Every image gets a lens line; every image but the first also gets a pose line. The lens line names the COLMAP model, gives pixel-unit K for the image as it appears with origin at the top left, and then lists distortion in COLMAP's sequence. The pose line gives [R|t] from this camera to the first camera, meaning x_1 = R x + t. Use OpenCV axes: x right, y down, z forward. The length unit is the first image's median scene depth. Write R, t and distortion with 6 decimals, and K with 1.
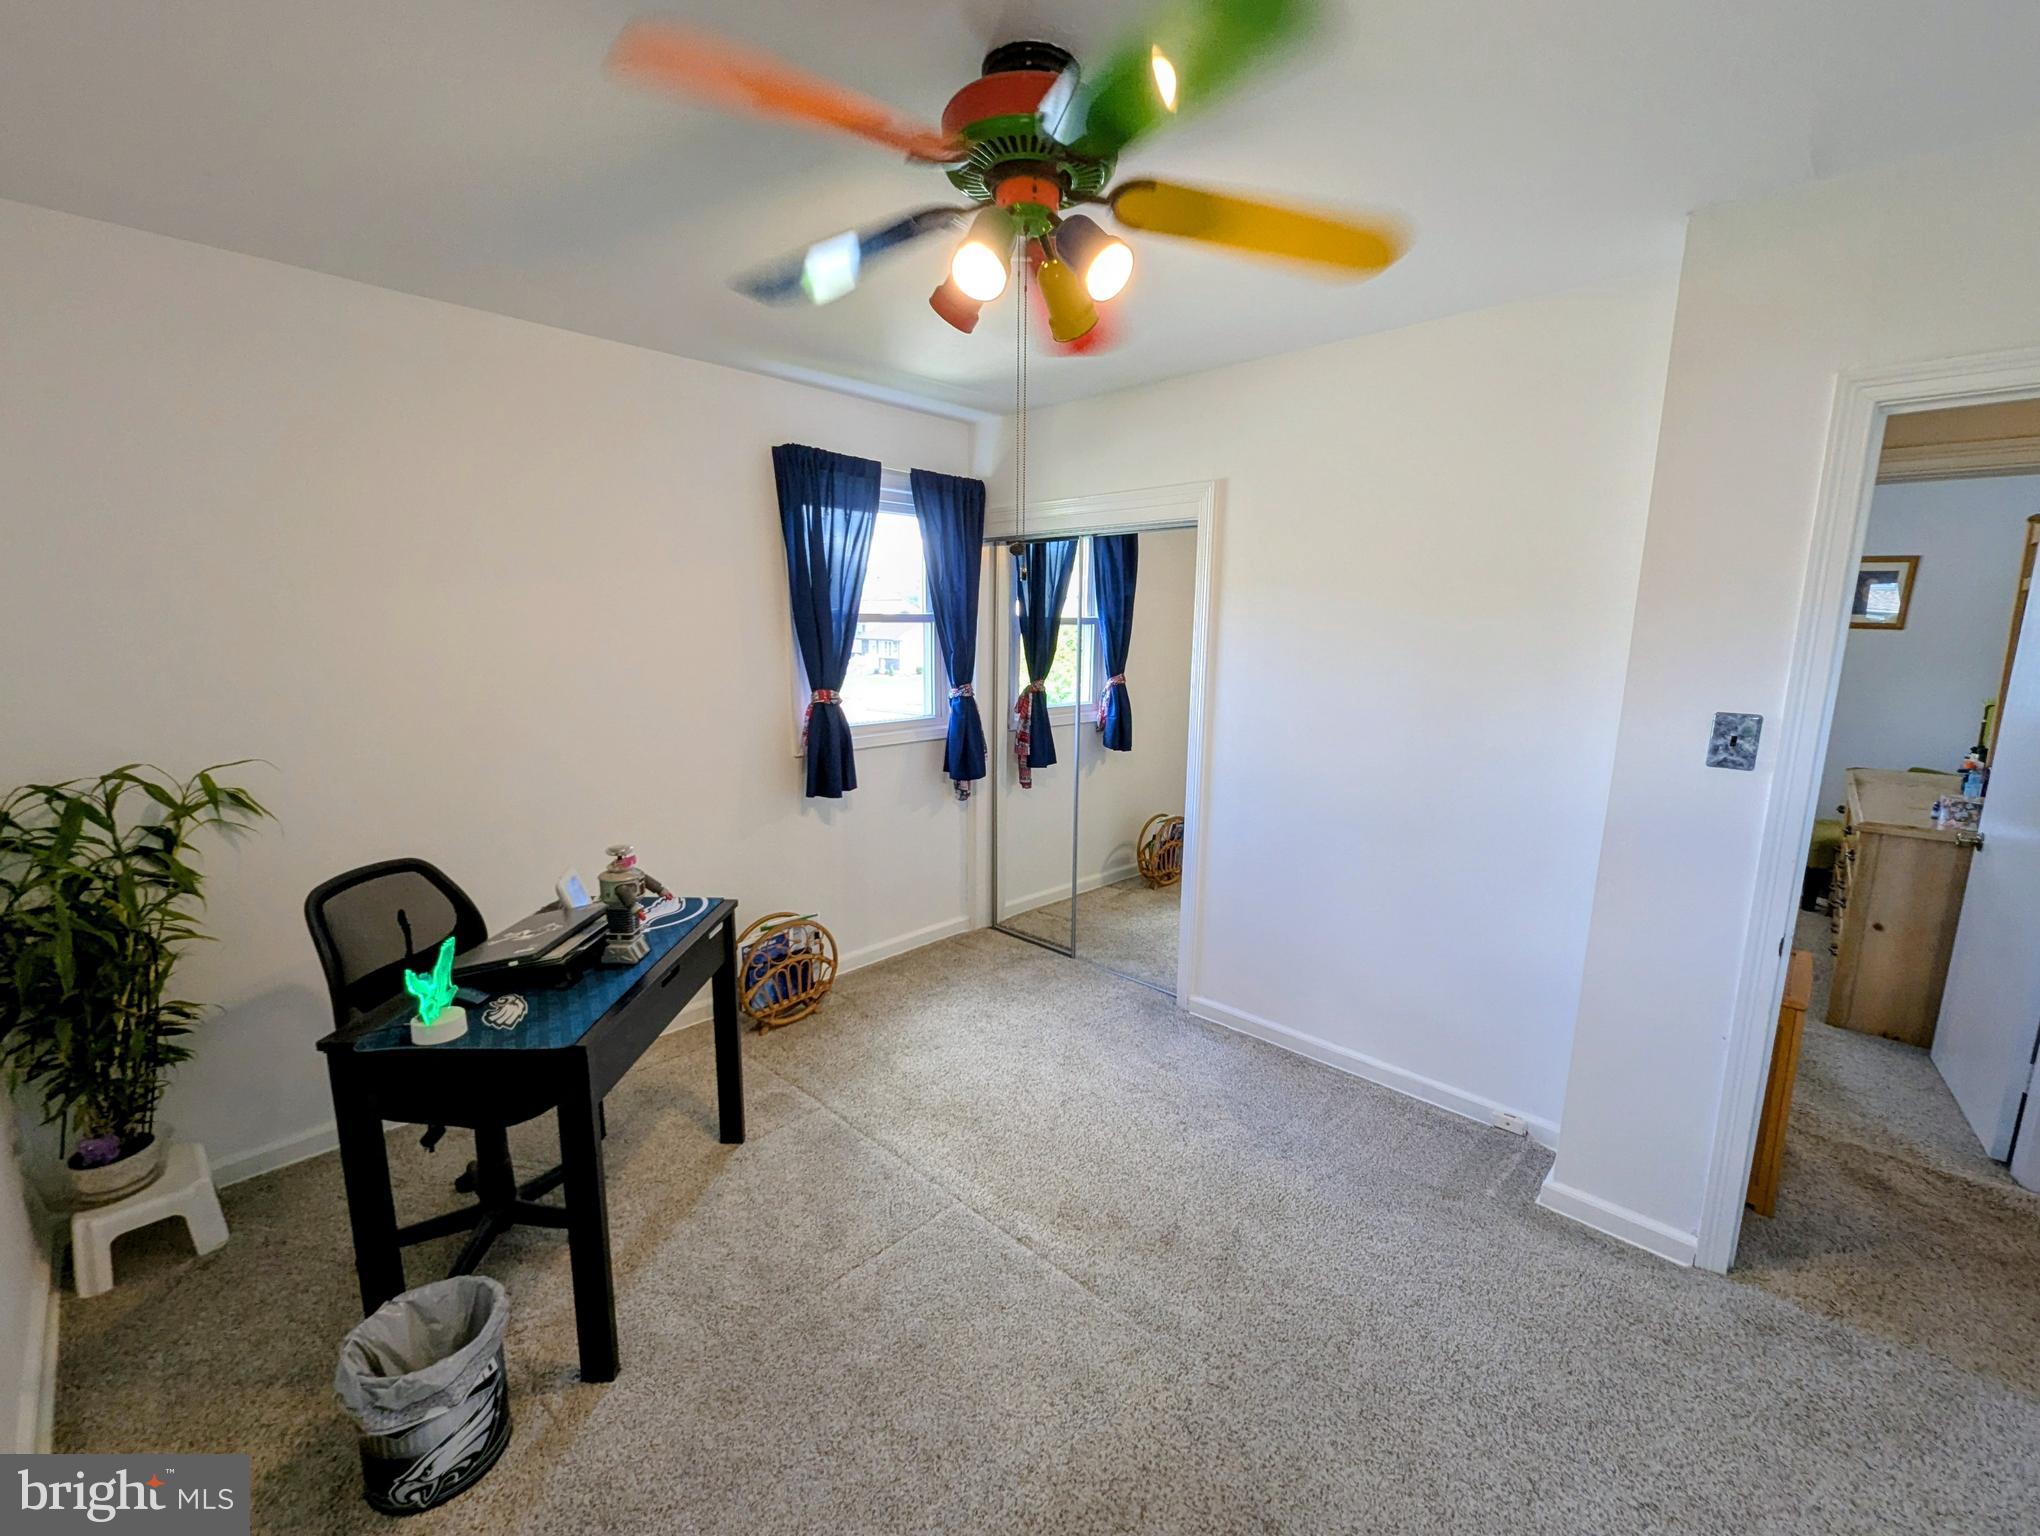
lens RADIAL K [[845.4, 0, 1014.8], [0, 845.4, 771.4], [0, 0, 1]] dist [-0.001972, 0.000579]
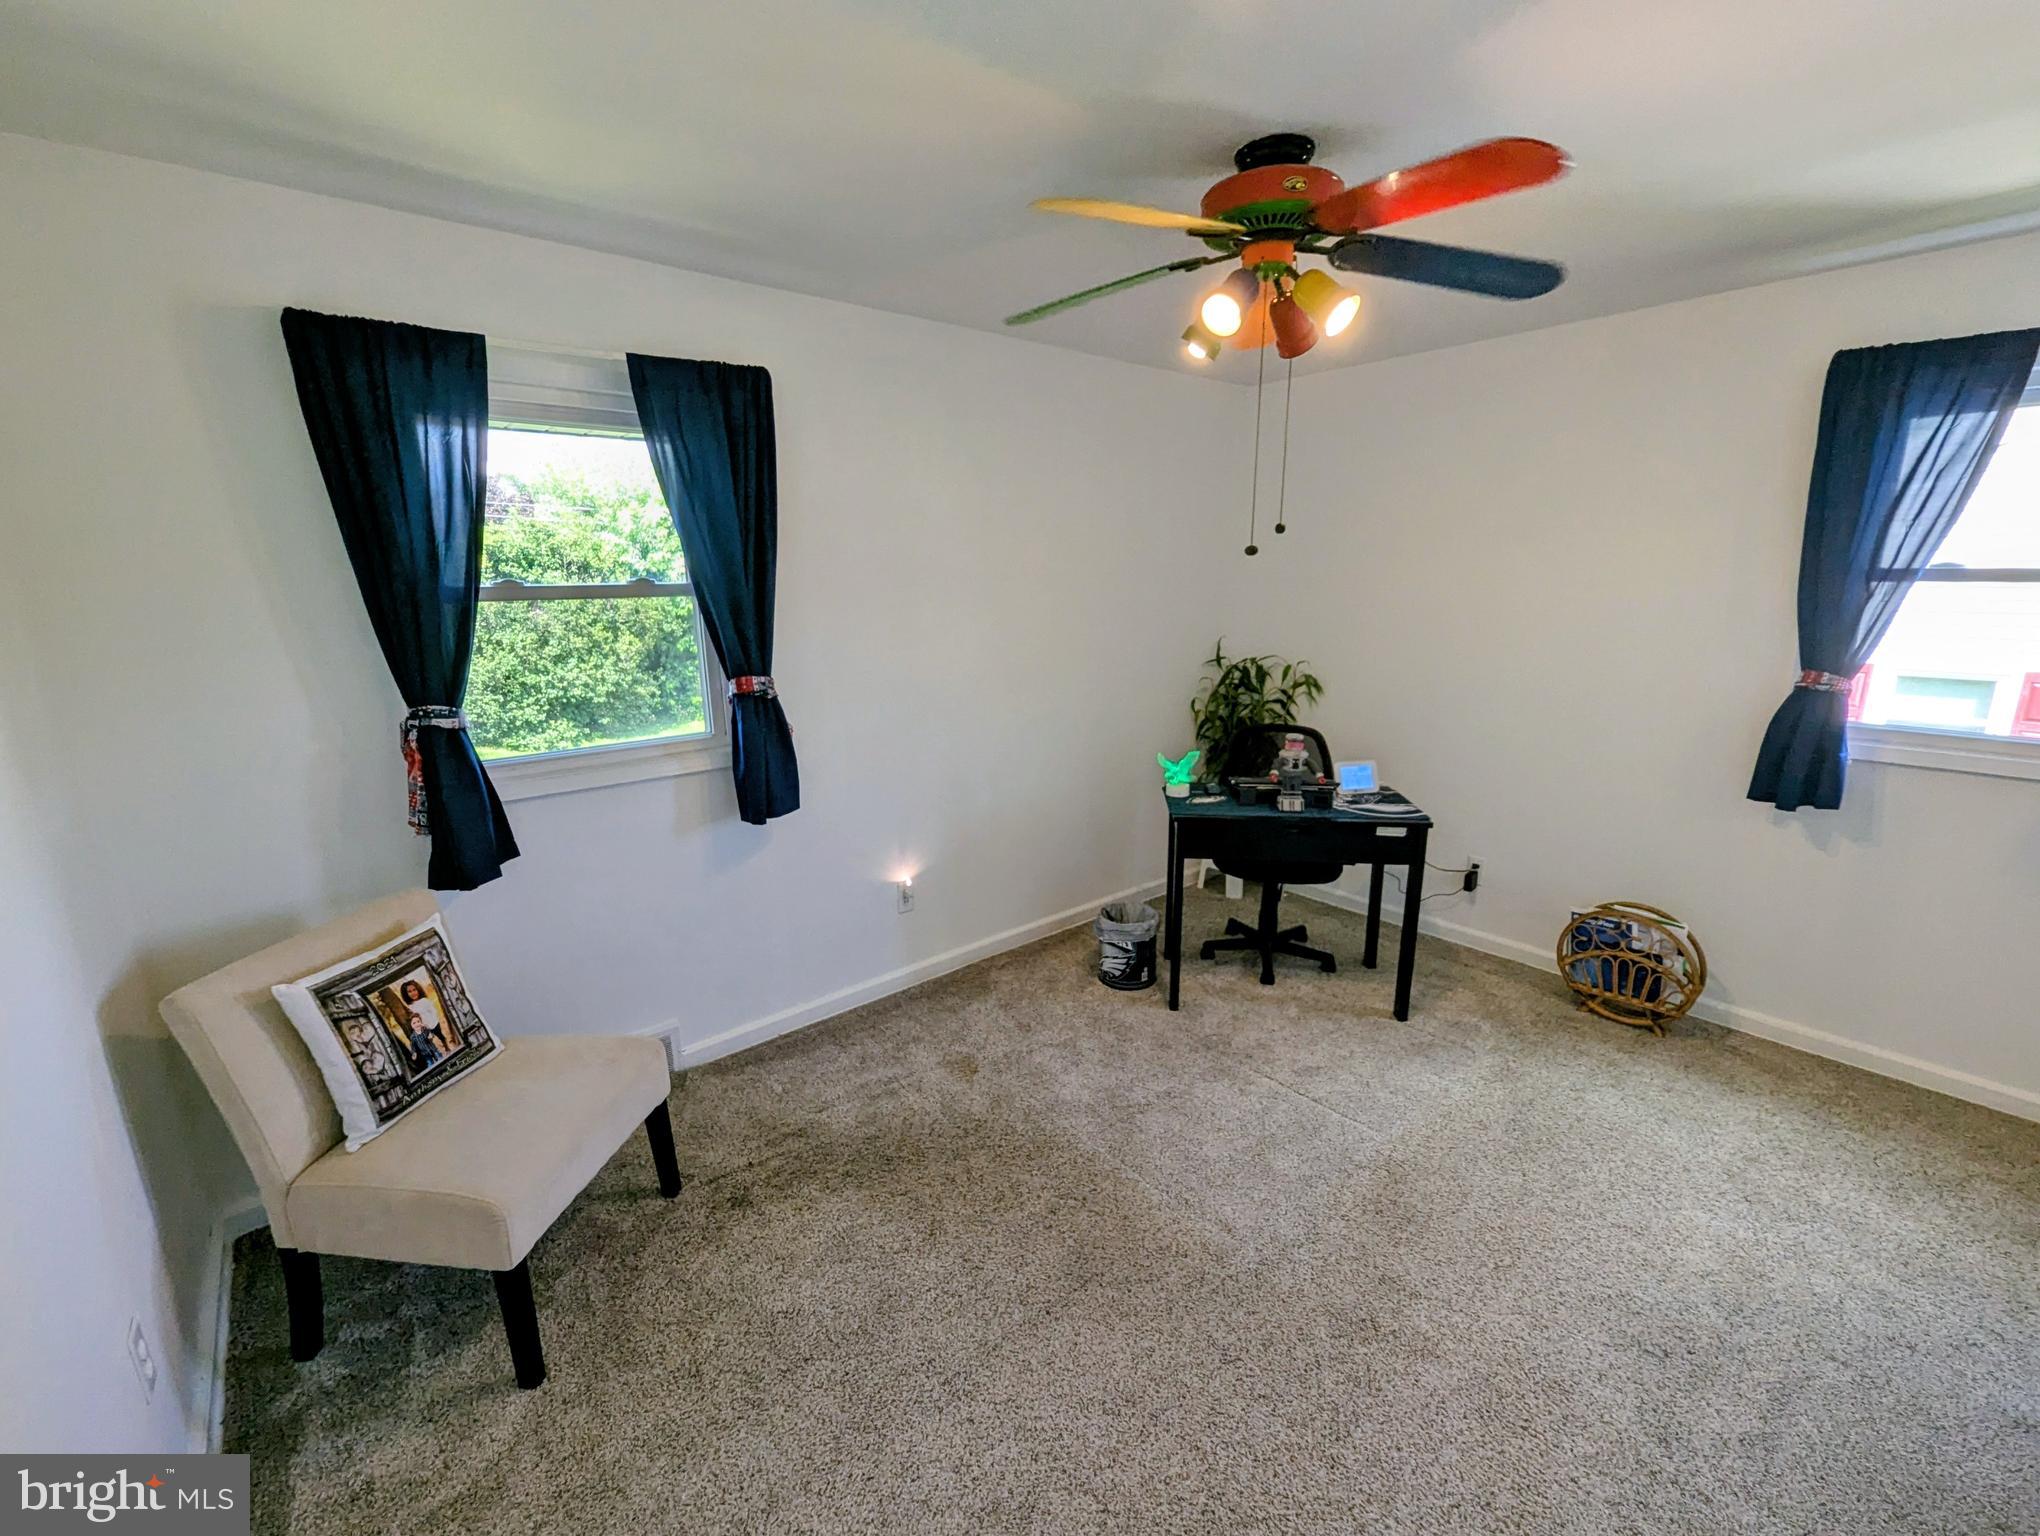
lens RADIAL K [[866.9, 0, 1022.9], [0, 866.9, 776.4], [0, 0, 1]] dist [0.002053, -0.000063]
pose [[-0.106776, 0.218791, -0.969912, 0.944059], [-0.165360, 0.957996, 0.234307, -0.103596], [0.980436, 0.185403, -0.066112, 0.543695]]
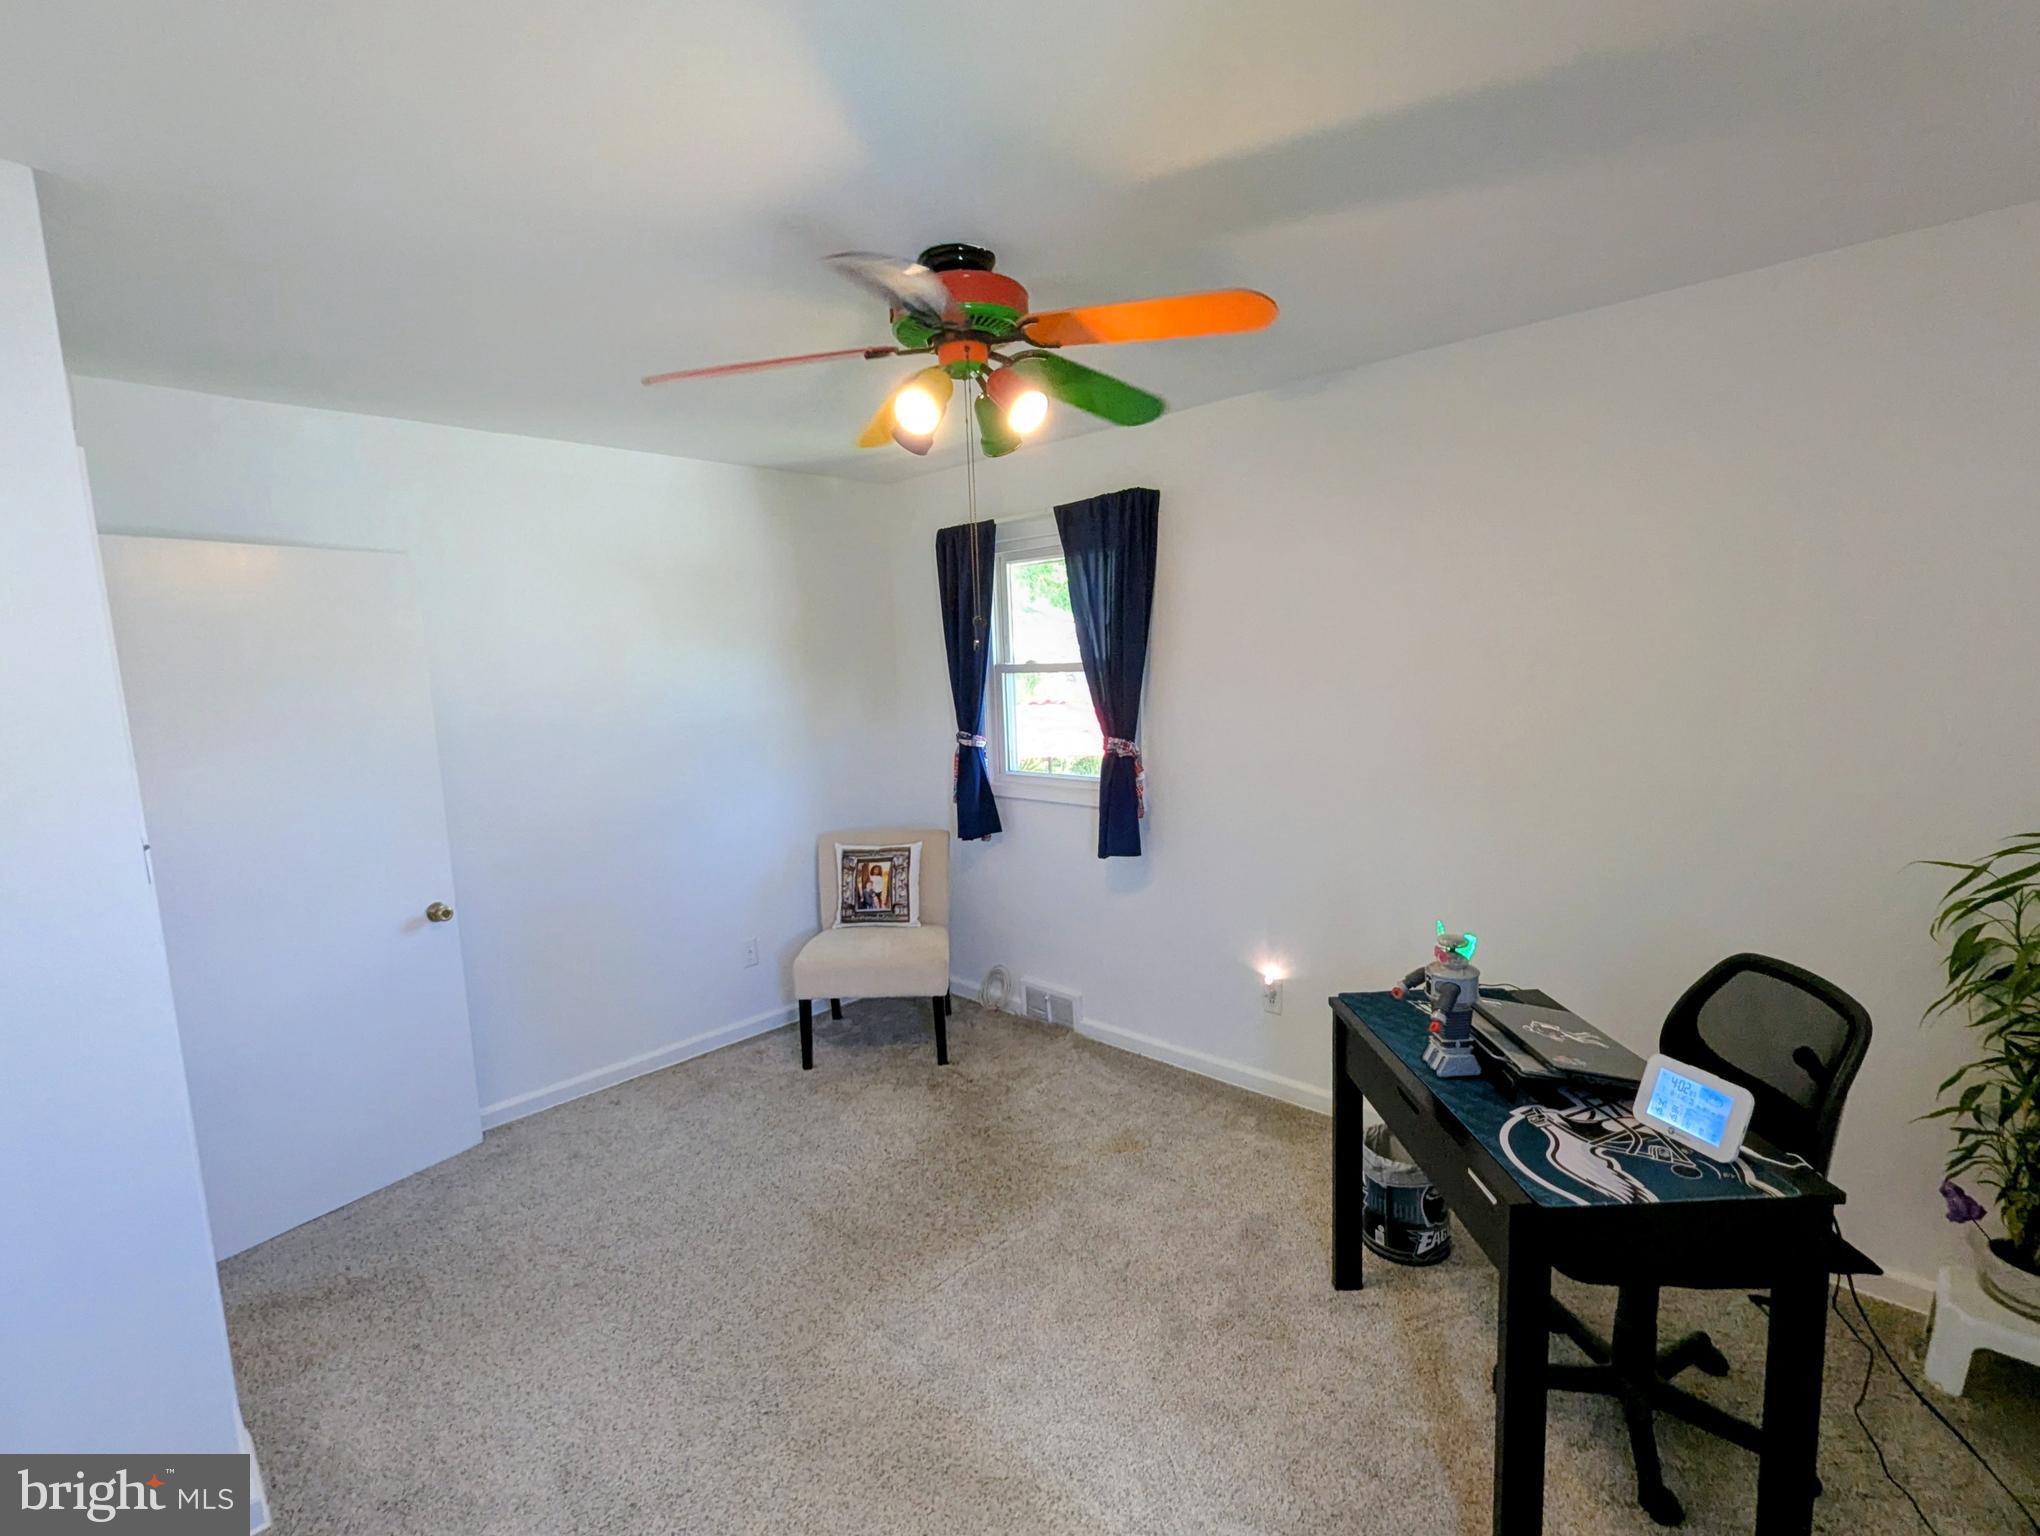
lens RADIAL K [[926.6, 0, 1013.9], [0, 926.6, 779.1], [0, 0, 1]] dist [0.000475, -0.000240]
pose [[-0.999732, 0.017992, -0.014593, 0.012788], [0.012585, 0.950670, 0.309948, -0.313226], [0.019449, 0.309681, -0.950642, 1.555278]]
